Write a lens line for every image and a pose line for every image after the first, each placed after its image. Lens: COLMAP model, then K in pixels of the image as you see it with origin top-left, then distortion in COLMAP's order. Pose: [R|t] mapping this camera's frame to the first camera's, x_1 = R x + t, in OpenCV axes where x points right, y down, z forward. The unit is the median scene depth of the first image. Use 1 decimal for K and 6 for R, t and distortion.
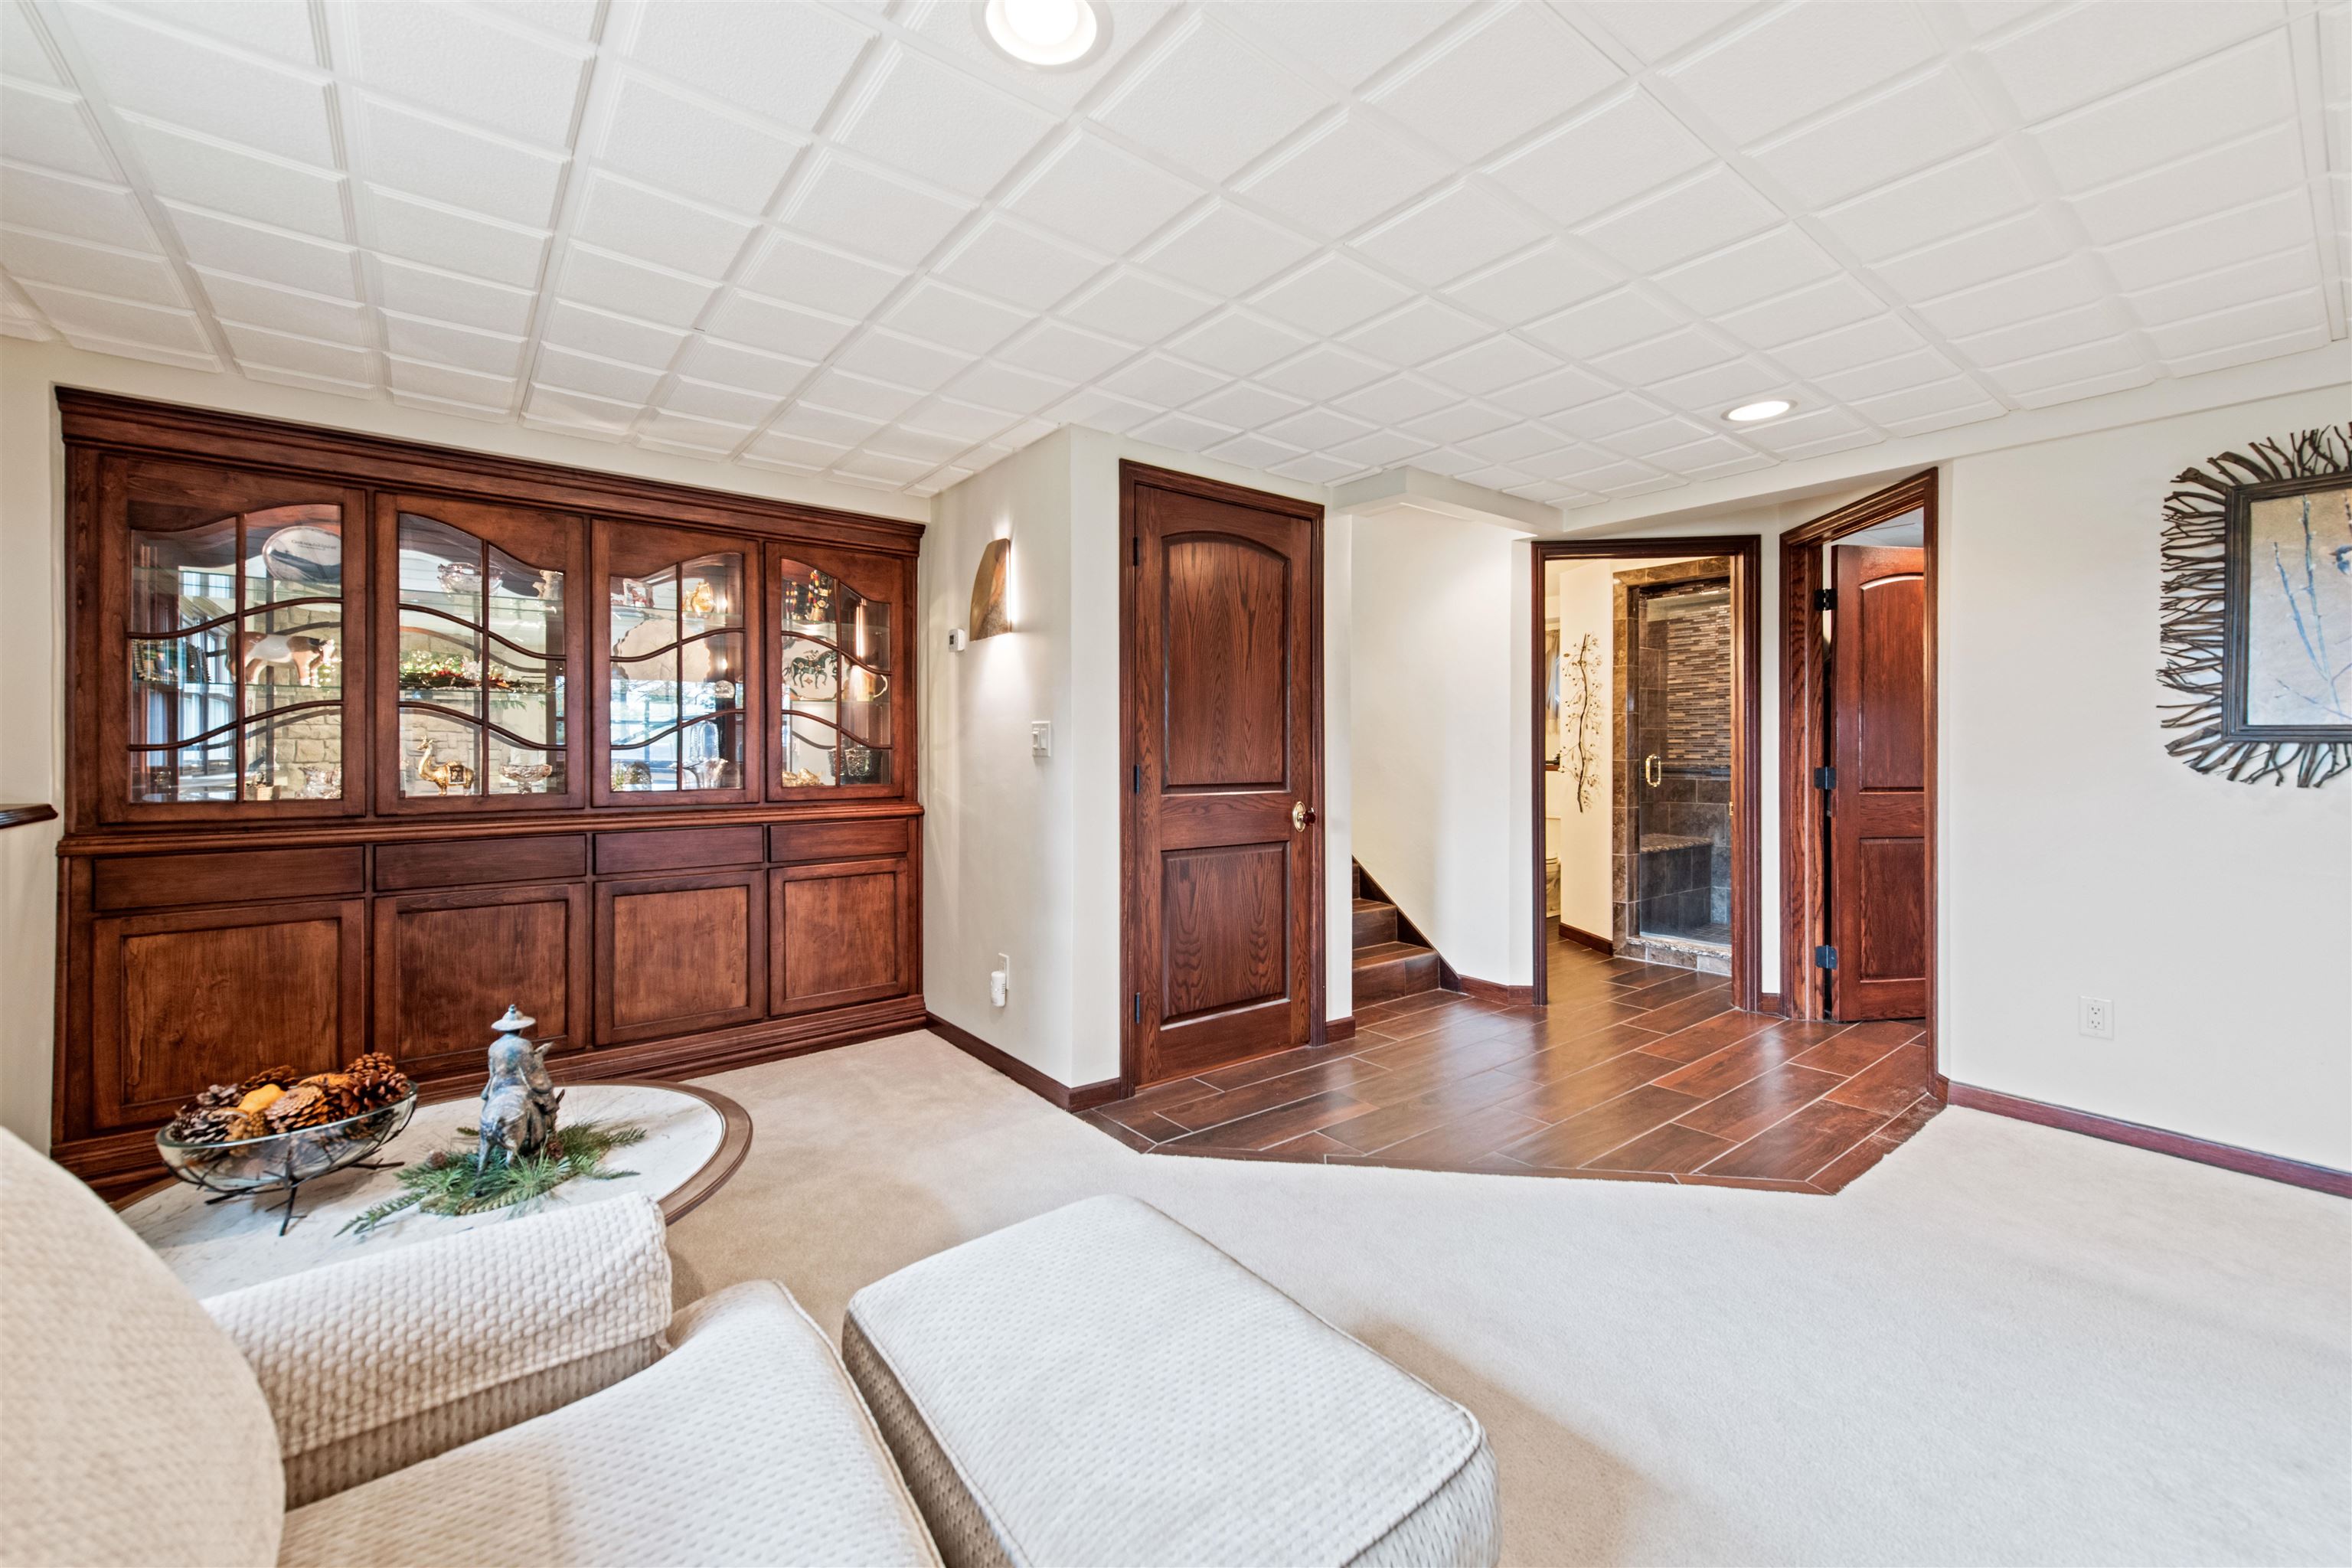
lens RADIAL K [[938.4, 0, 1155.0], [0, 938.4, 761.2], [0, 0, 1]] dist [0.001332, 0.000034]
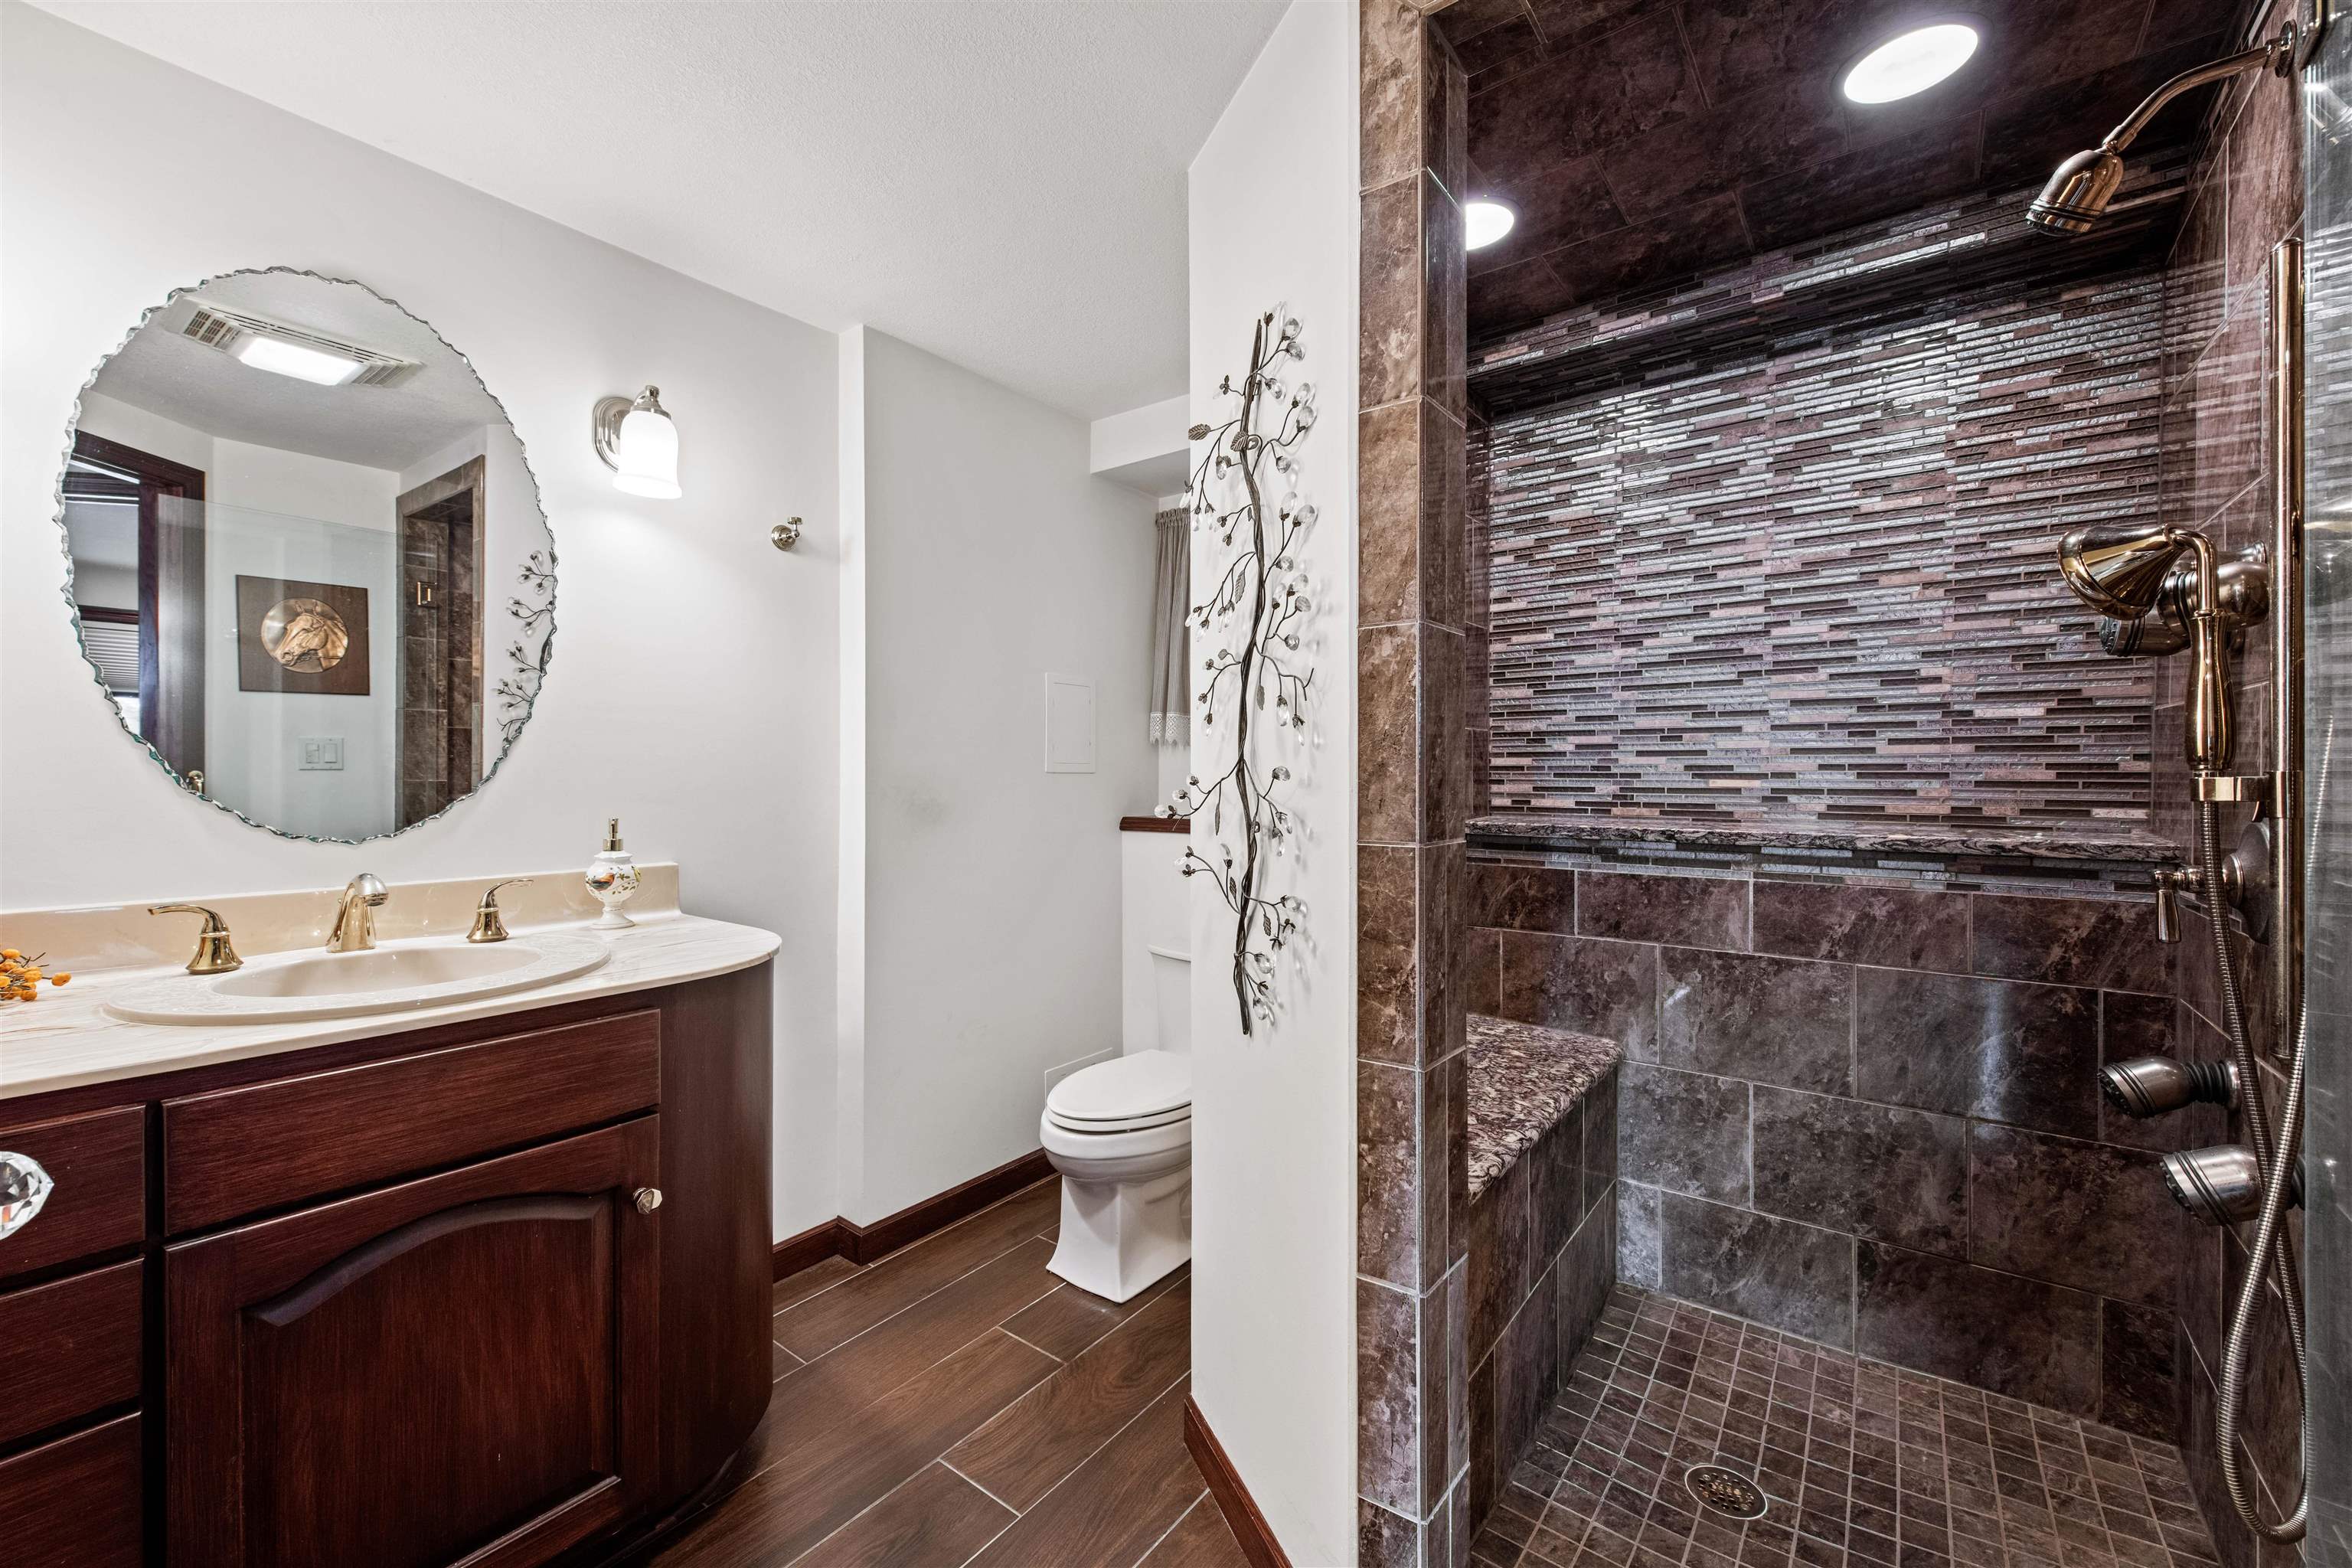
lens RADIAL K [[938.4, 0, 1185.6], [0, 938.4, 781.8], [0, 0, 1]] dist [0.001332, 0.000034]
pose [[0.963856, 0.001710, 0.266419, 0.370681], [-0.001111, 0.999996, -0.002403, -0.013948], [-0.266422, 0.002020, 0.963854, 0.759182]]
